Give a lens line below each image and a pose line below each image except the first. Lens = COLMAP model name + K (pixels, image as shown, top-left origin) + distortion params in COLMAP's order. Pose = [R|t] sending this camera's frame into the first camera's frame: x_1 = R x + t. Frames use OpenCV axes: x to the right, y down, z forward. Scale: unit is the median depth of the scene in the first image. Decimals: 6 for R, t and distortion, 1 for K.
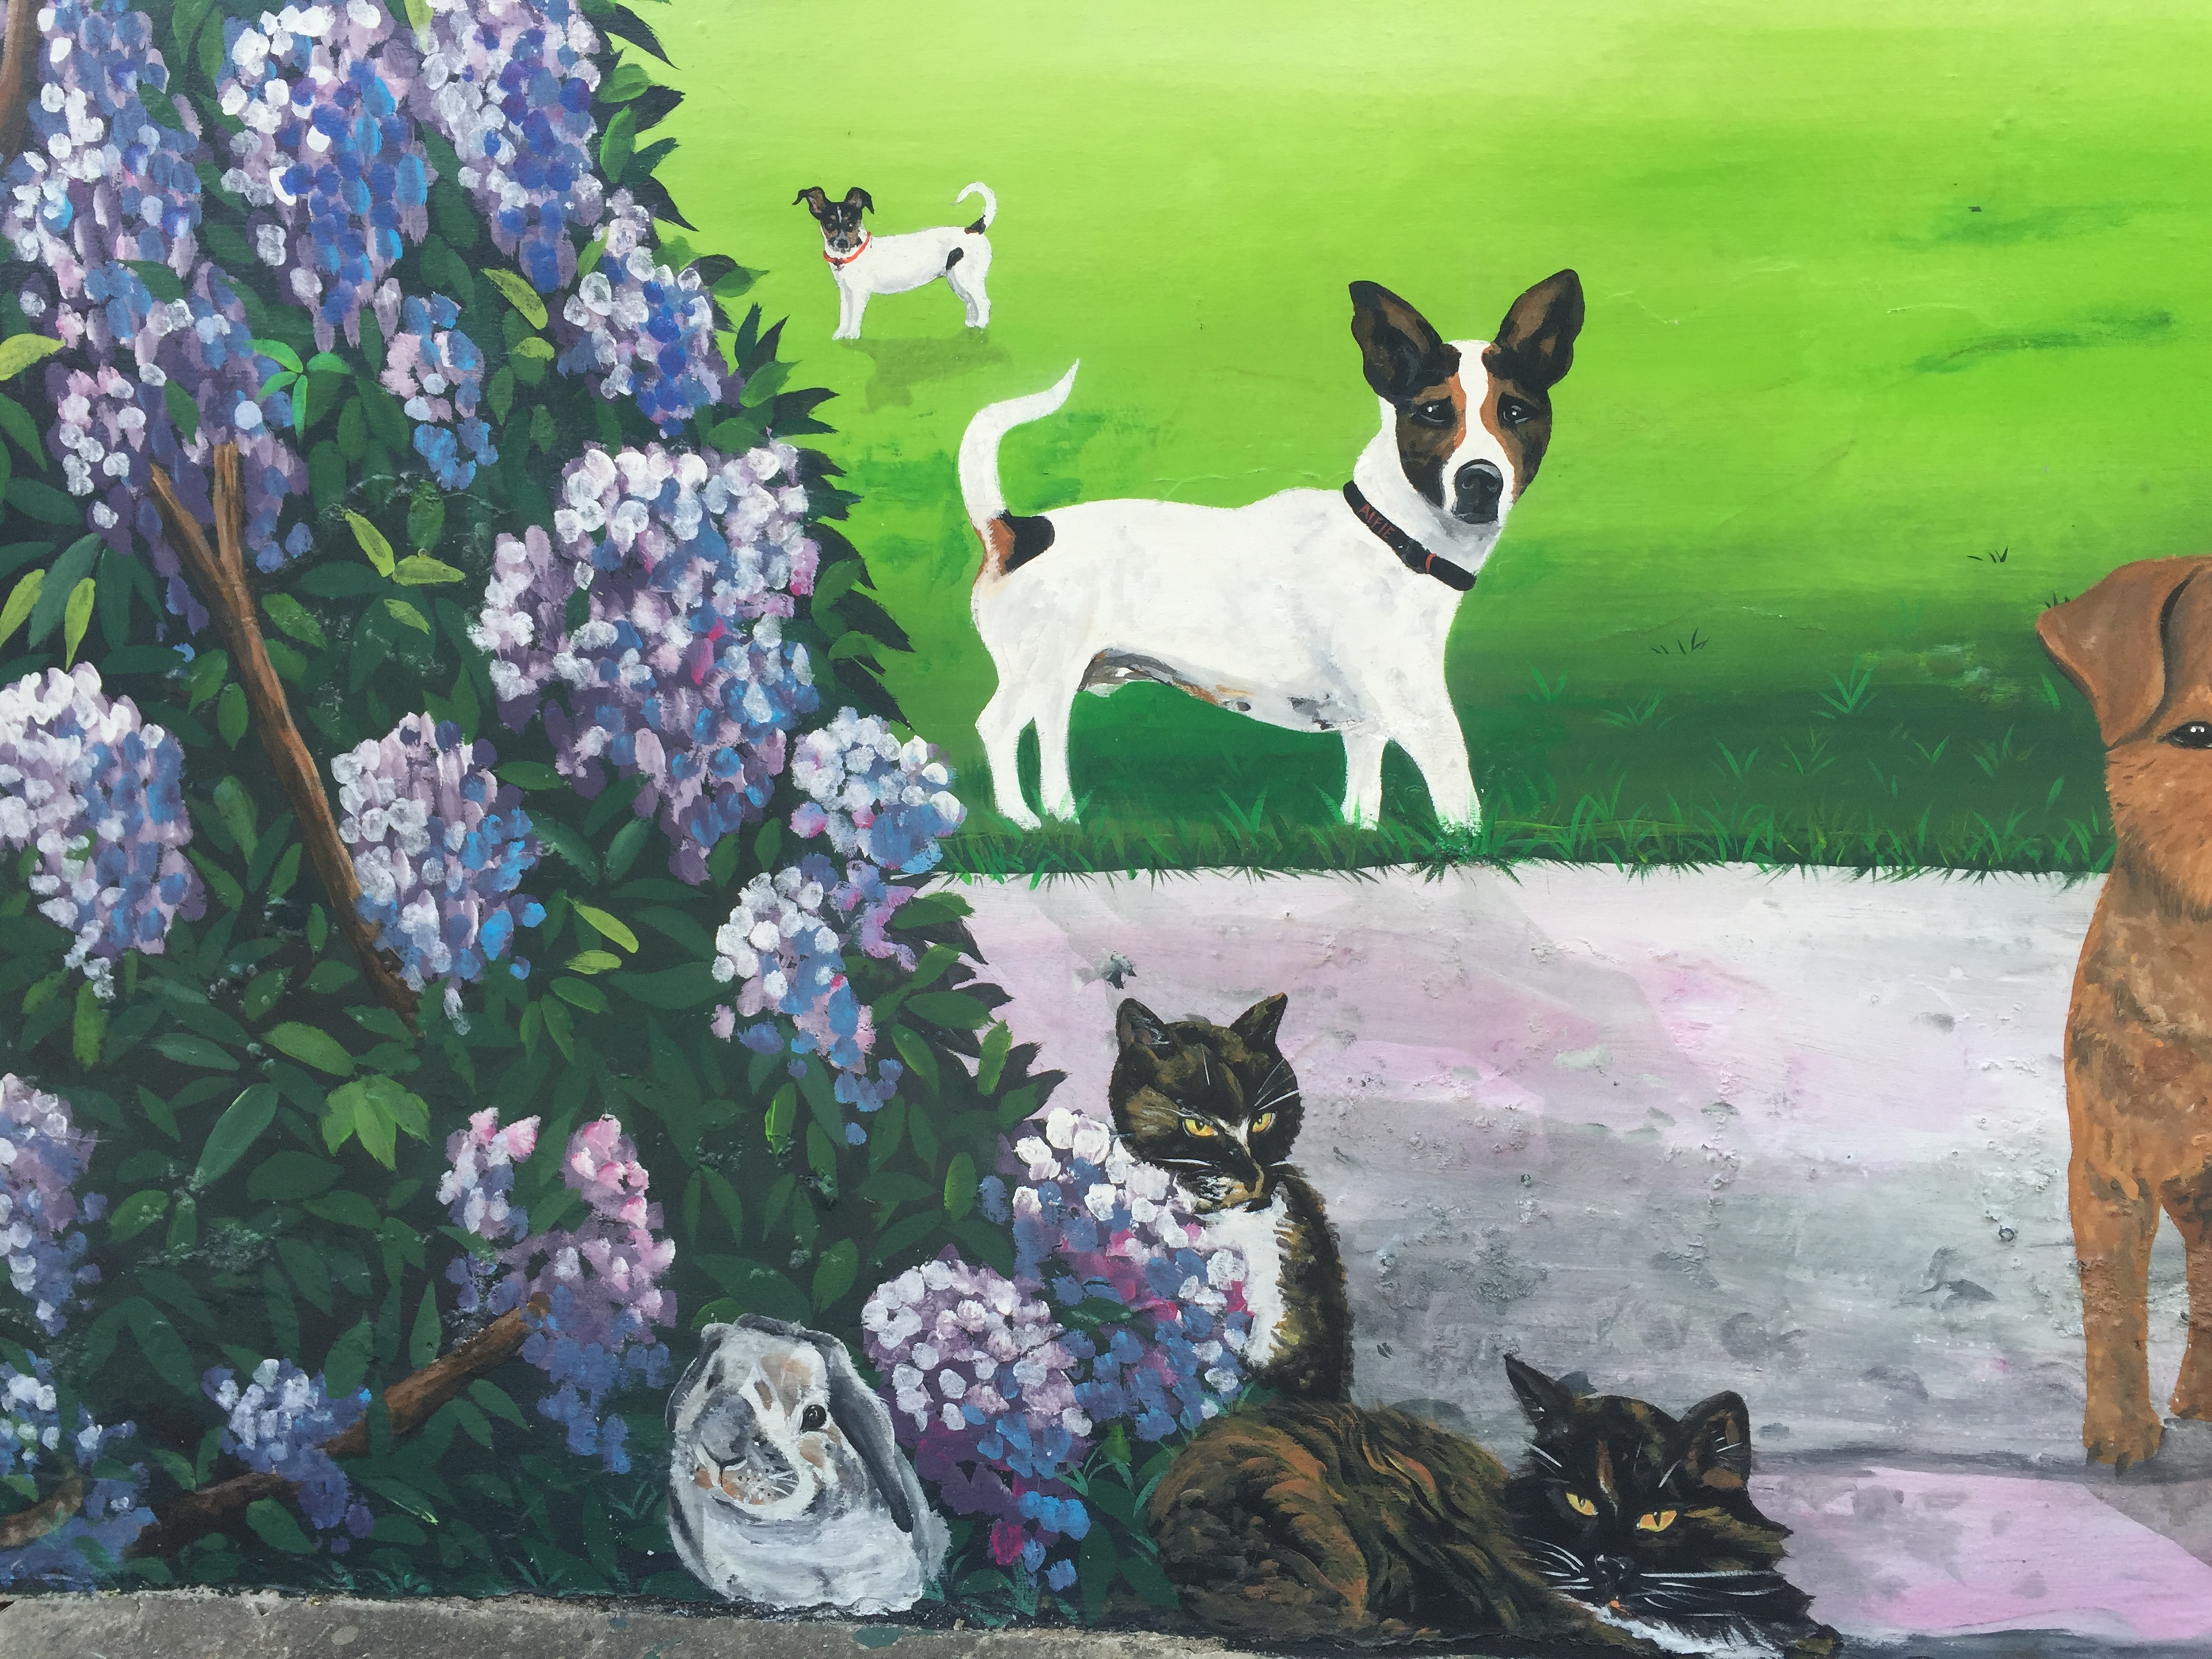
lens RADIAL K [[1868.3, 0, 1117.6], [0, 1868.3, 829.3], [0, 0, 1]] dist [0.059006, -0.090820]
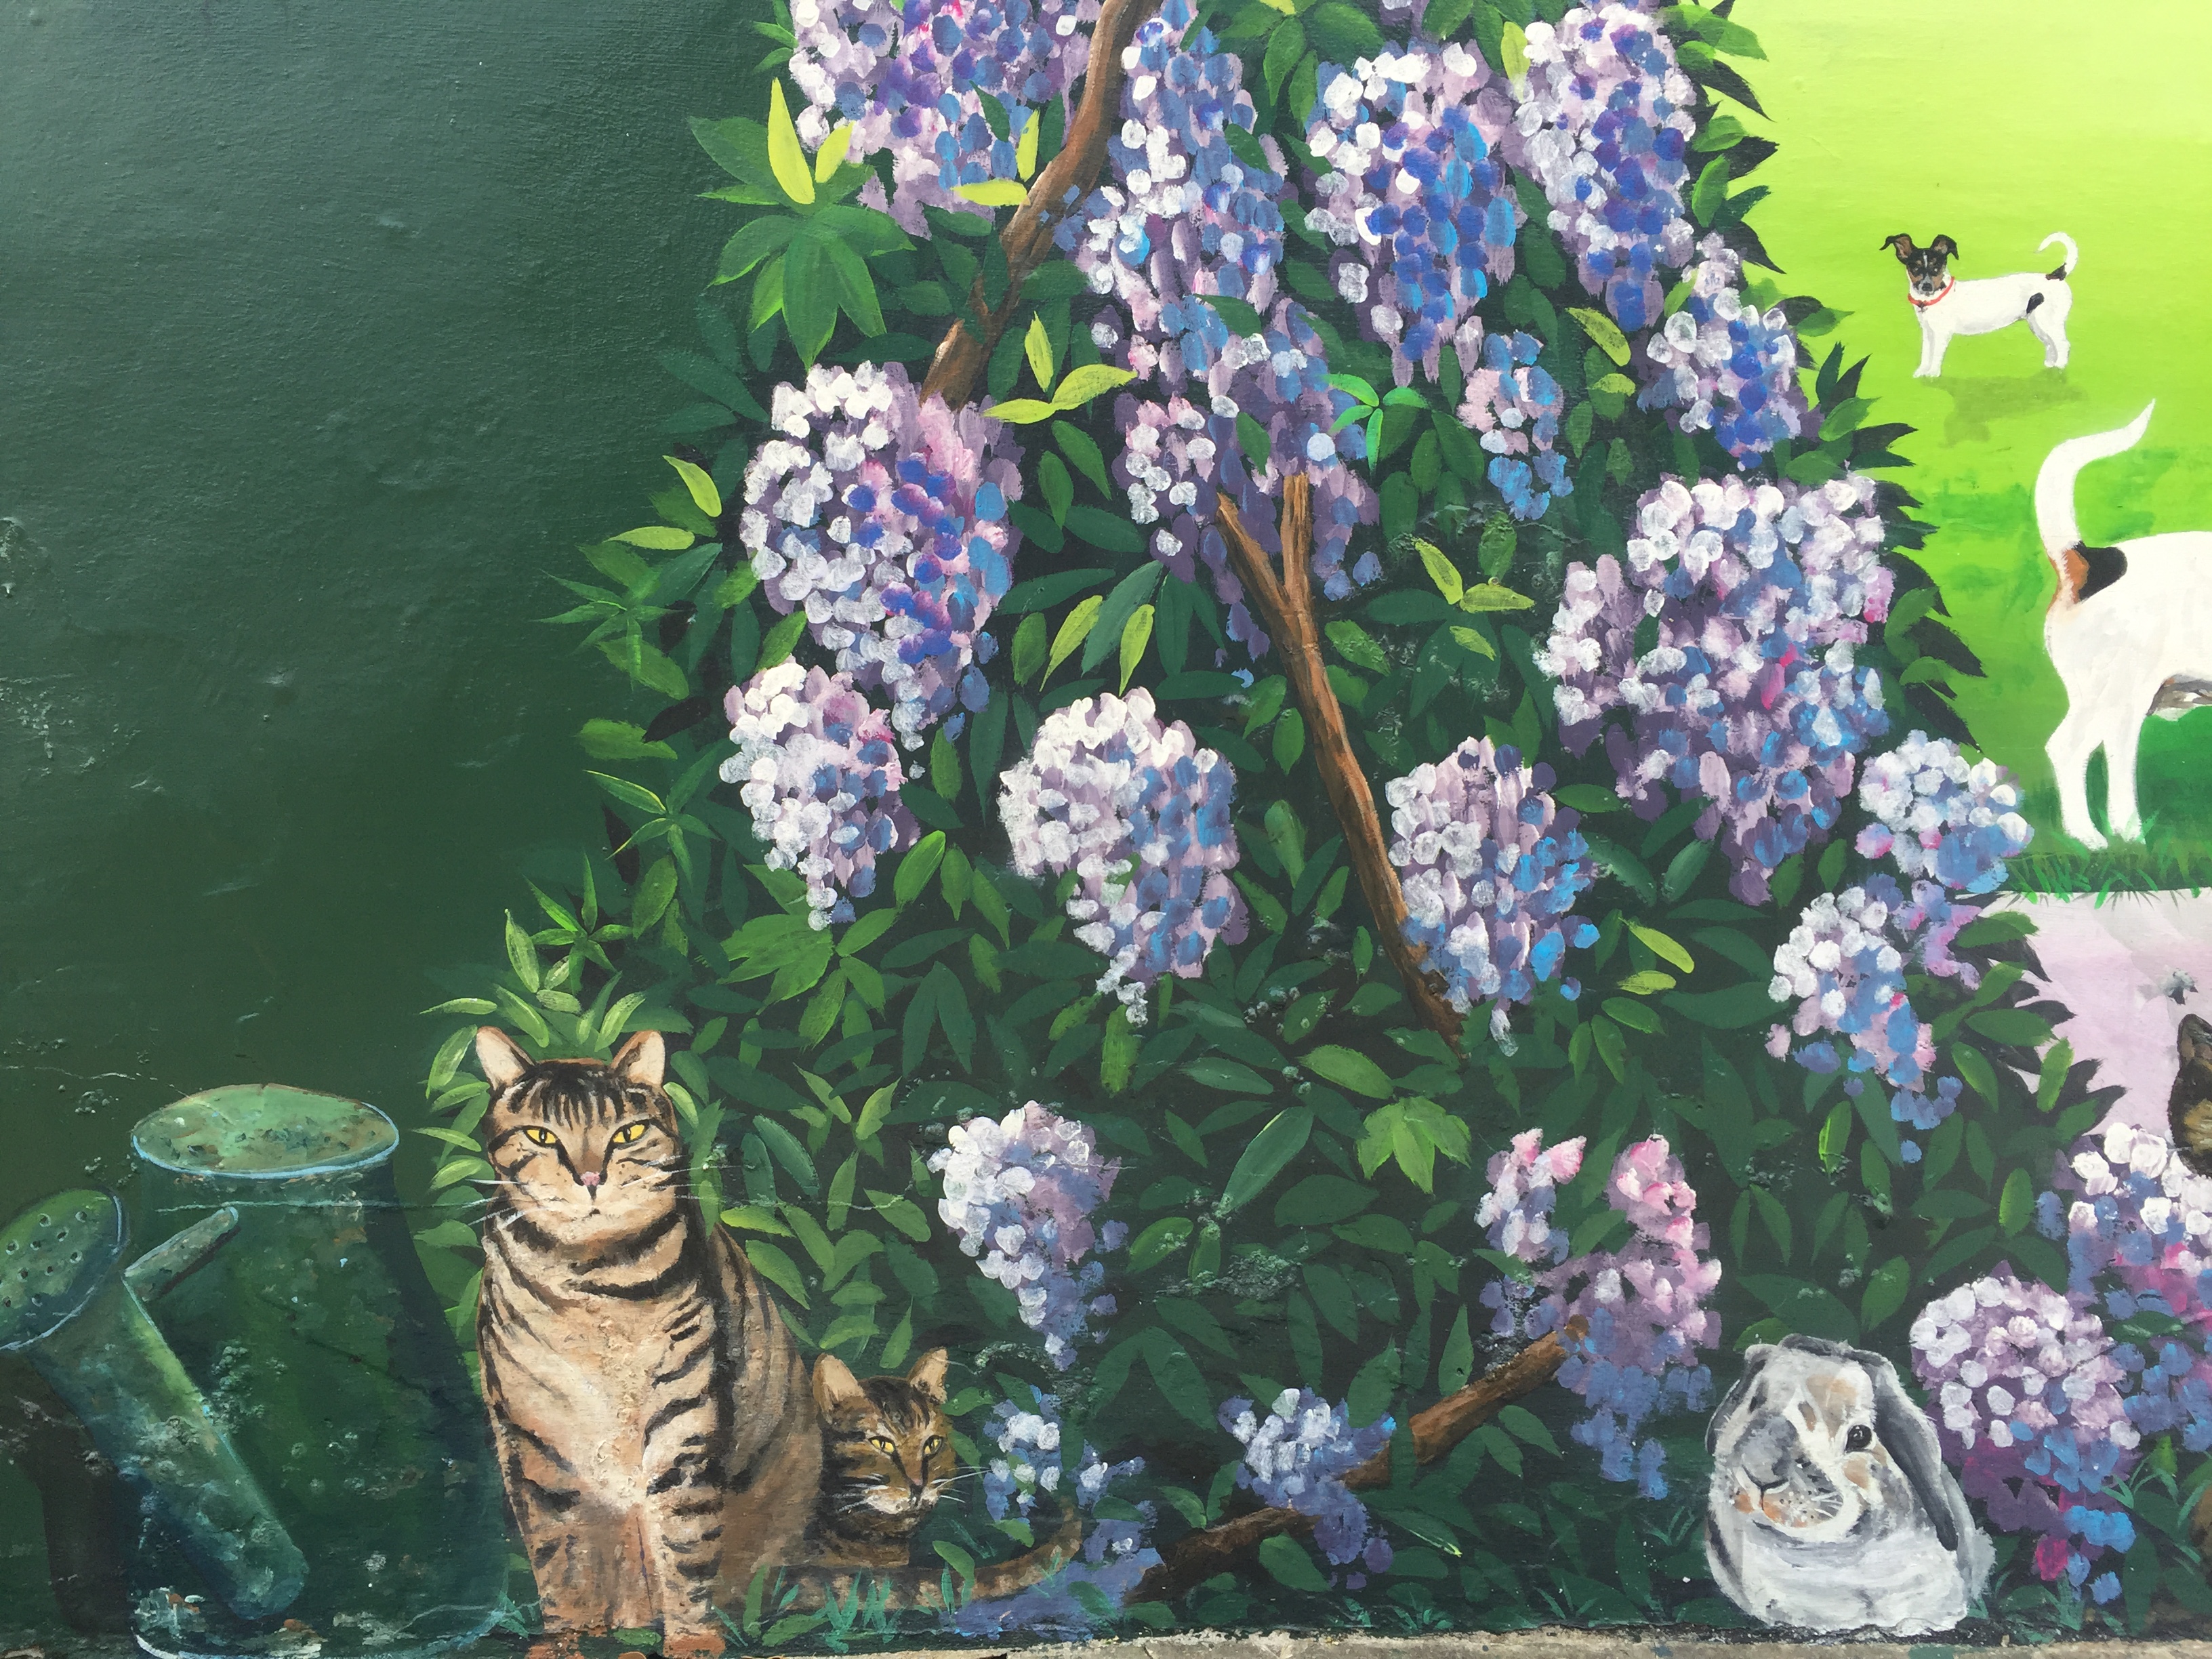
lens RADIAL K [[1868.3, 0, 1110.8], [0, 1868.3, 831.3], [0, 0, 1]] dist [0.059006, -0.090820]
pose [[0.997109, 0.000721, 0.075976, -0.646898], [0.003632, 0.998359, -0.057148, 0.046131], [-0.075893, 0.057259, 0.995471, 0.007947]]
